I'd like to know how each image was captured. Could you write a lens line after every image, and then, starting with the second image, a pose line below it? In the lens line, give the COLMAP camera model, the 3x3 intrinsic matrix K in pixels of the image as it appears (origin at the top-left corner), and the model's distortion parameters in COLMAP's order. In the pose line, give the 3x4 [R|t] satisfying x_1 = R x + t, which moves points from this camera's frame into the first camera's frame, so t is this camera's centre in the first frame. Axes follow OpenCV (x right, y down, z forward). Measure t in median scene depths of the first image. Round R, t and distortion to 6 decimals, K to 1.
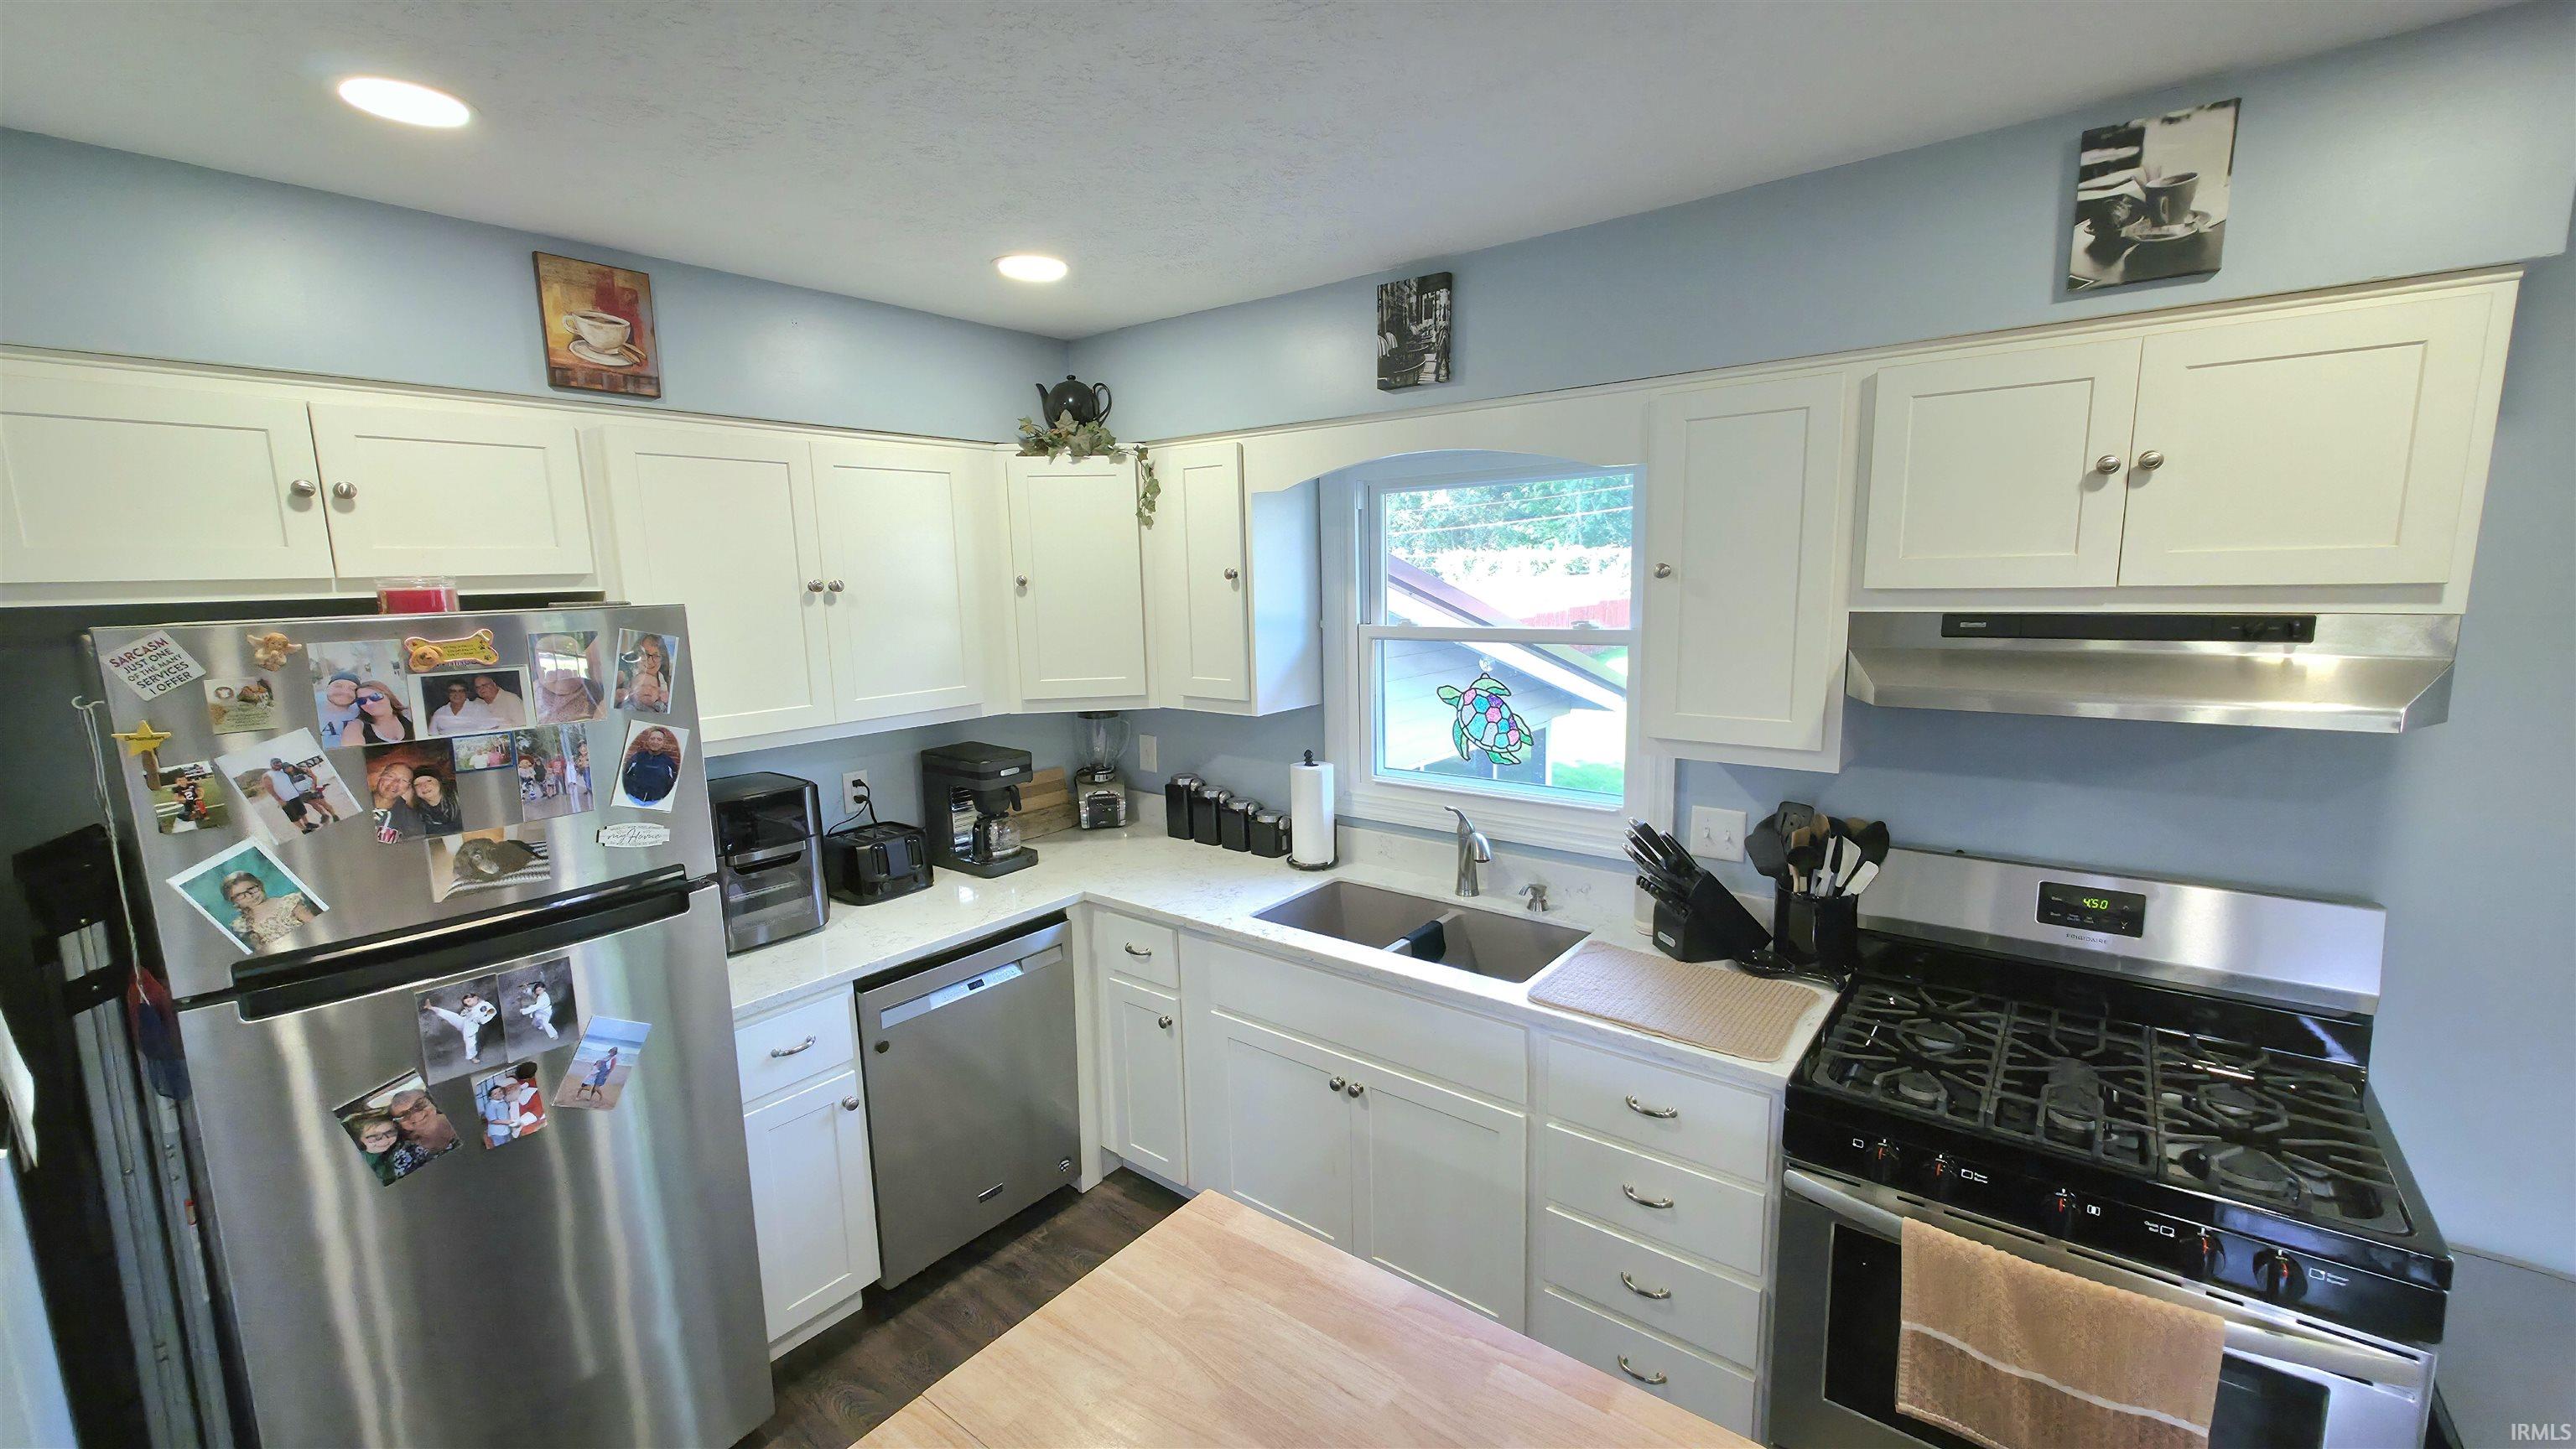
lens RADIAL K [[1026.4, 0, 1281.1], [0, 1026.4, 732.8], [0, 0, 1]] dist [0.003244, -0.001064]
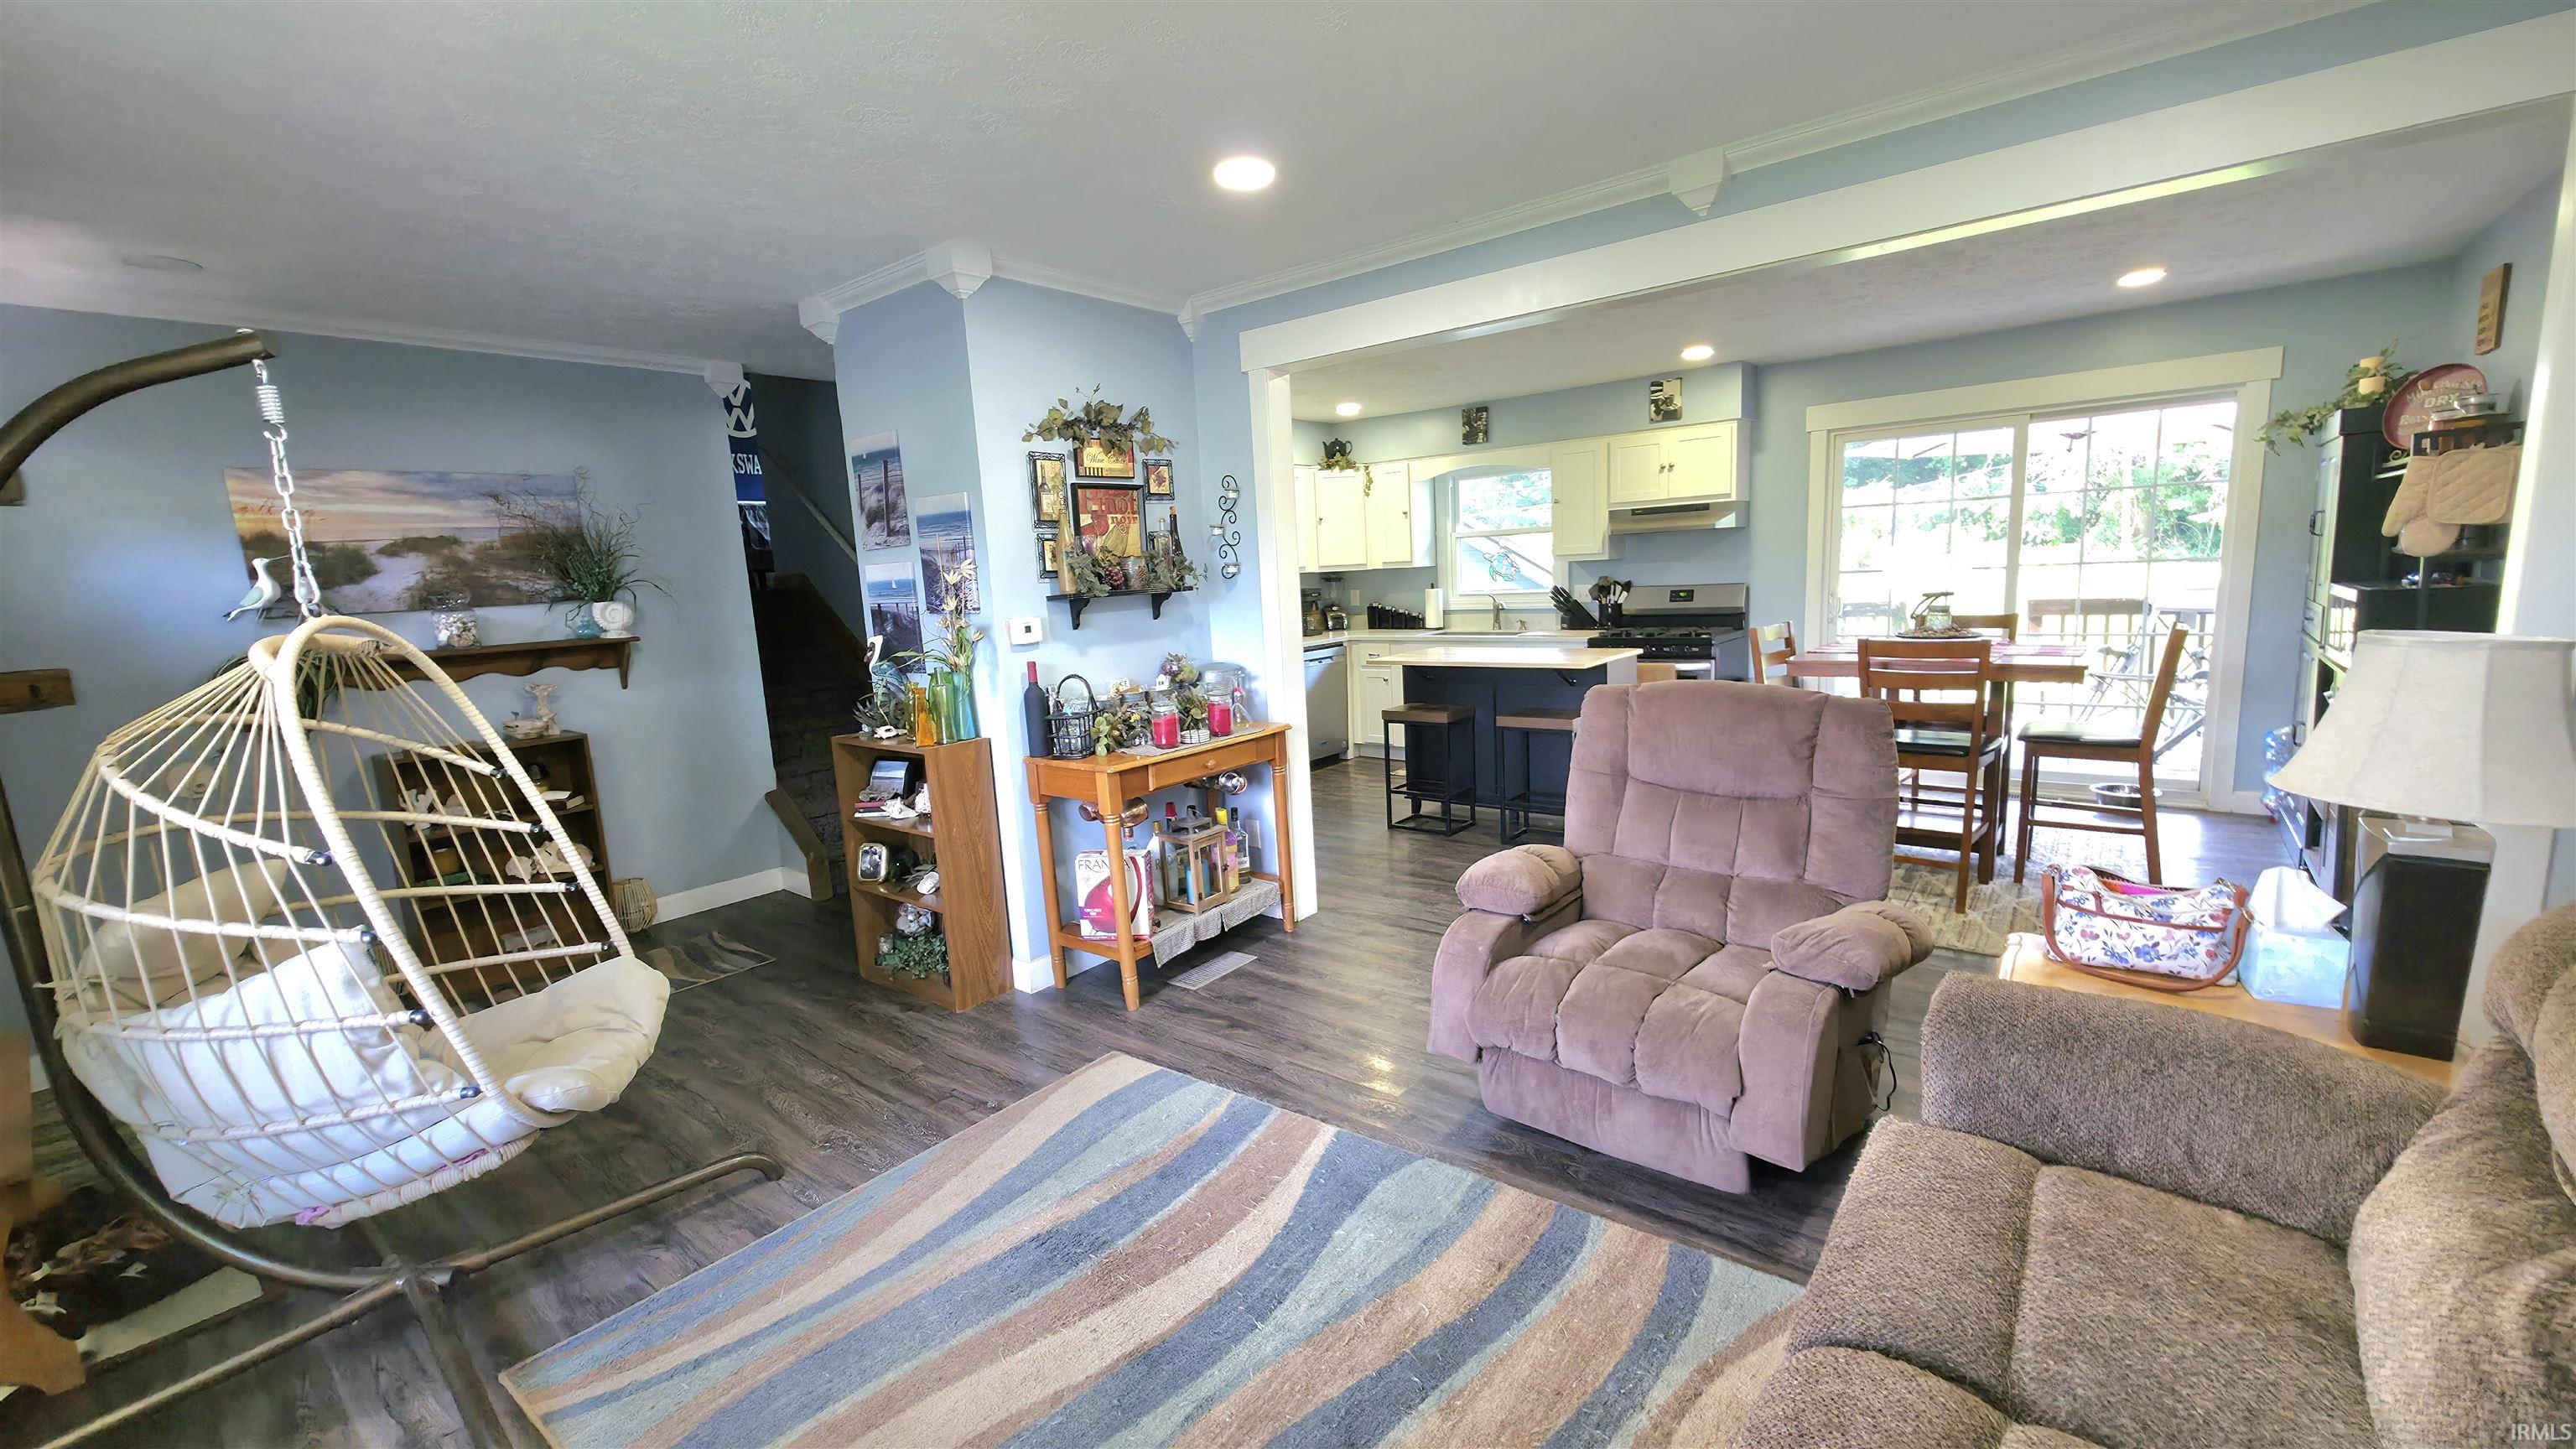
lens RADIAL K [[1026.4, 0, 1289.0], [0, 1026.4, 731.2], [0, 0, 1]] dist [0.003244, -0.001064]
pose [[0.999637, -0.026806, -0.002701, -0.456428], [0.026800, 0.999638, -0.002350, 0.523186], [0.002763, 0.002277, 0.999994, -2.119781]]
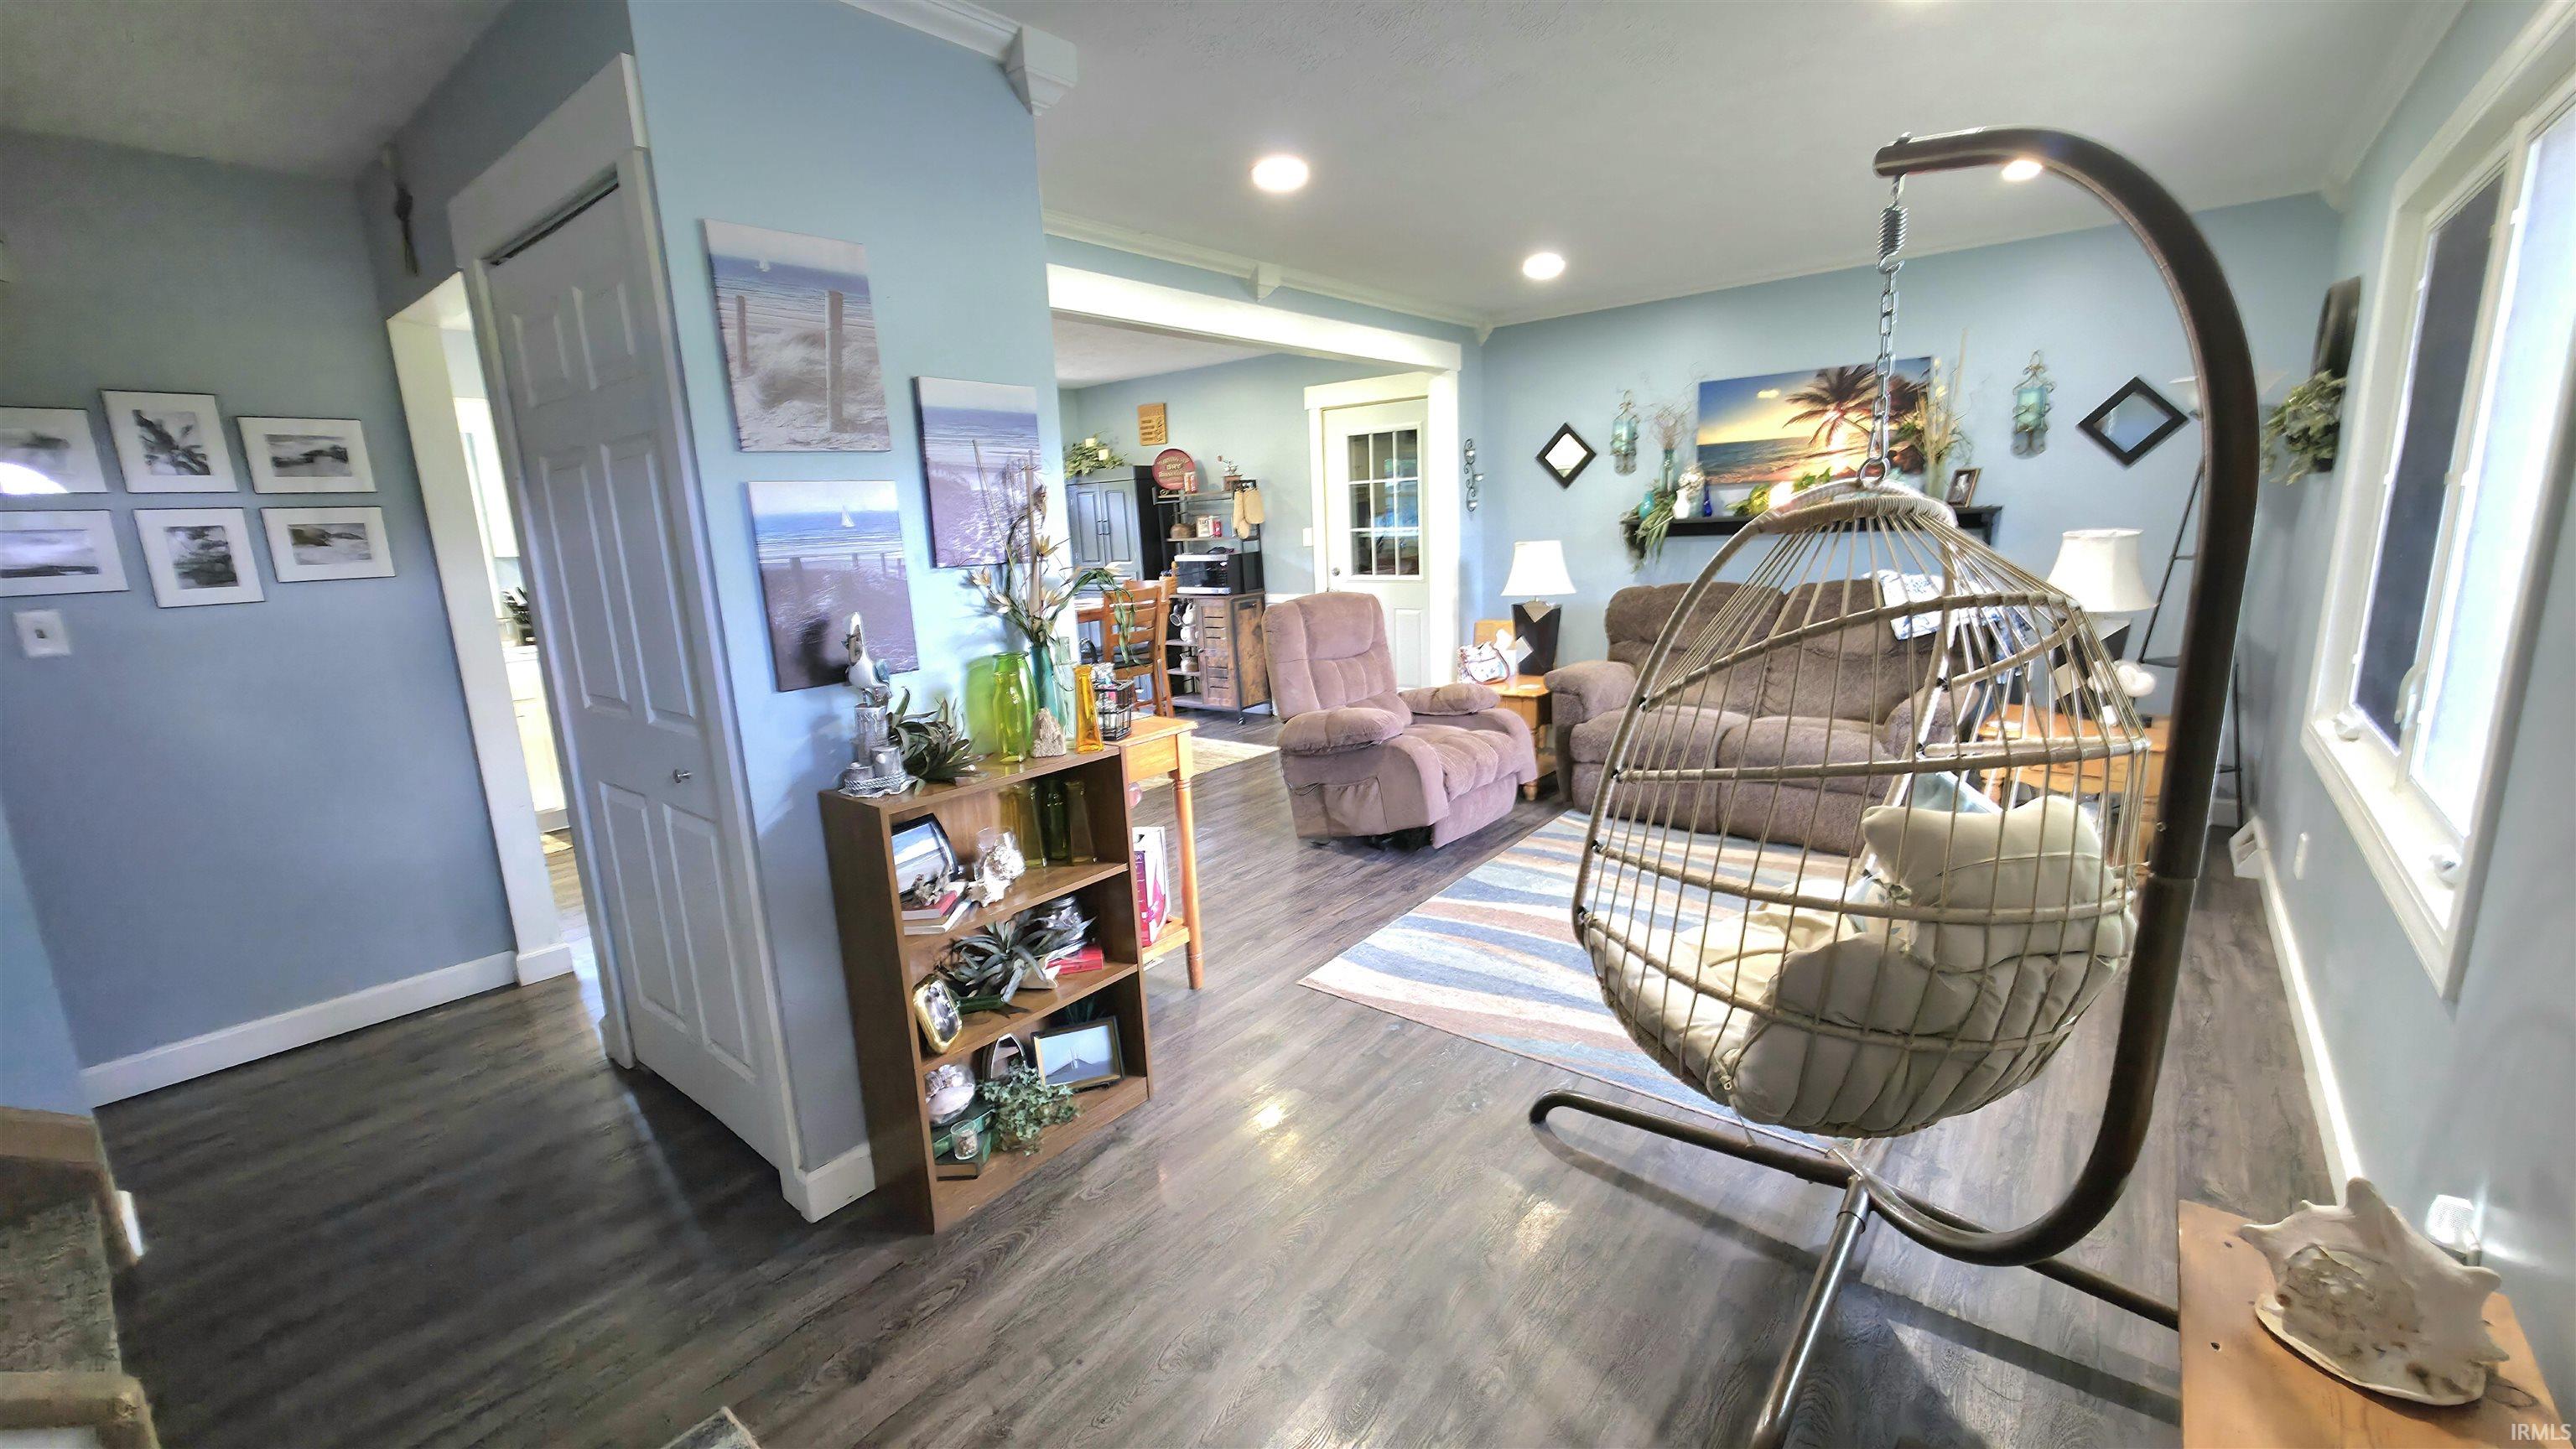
lens RADIAL K [[1026.4, 0, 1300.3], [0, 1026.4, 727.6], [0, 0, 1]] dist [0.003244, -0.001064]
pose [[0.017008, -0.178973, 0.983707, -2.057050], [0.193562, 0.965827, 0.172373, 0.363032], [-0.980941, 0.187477, 0.051069, -0.852551]]
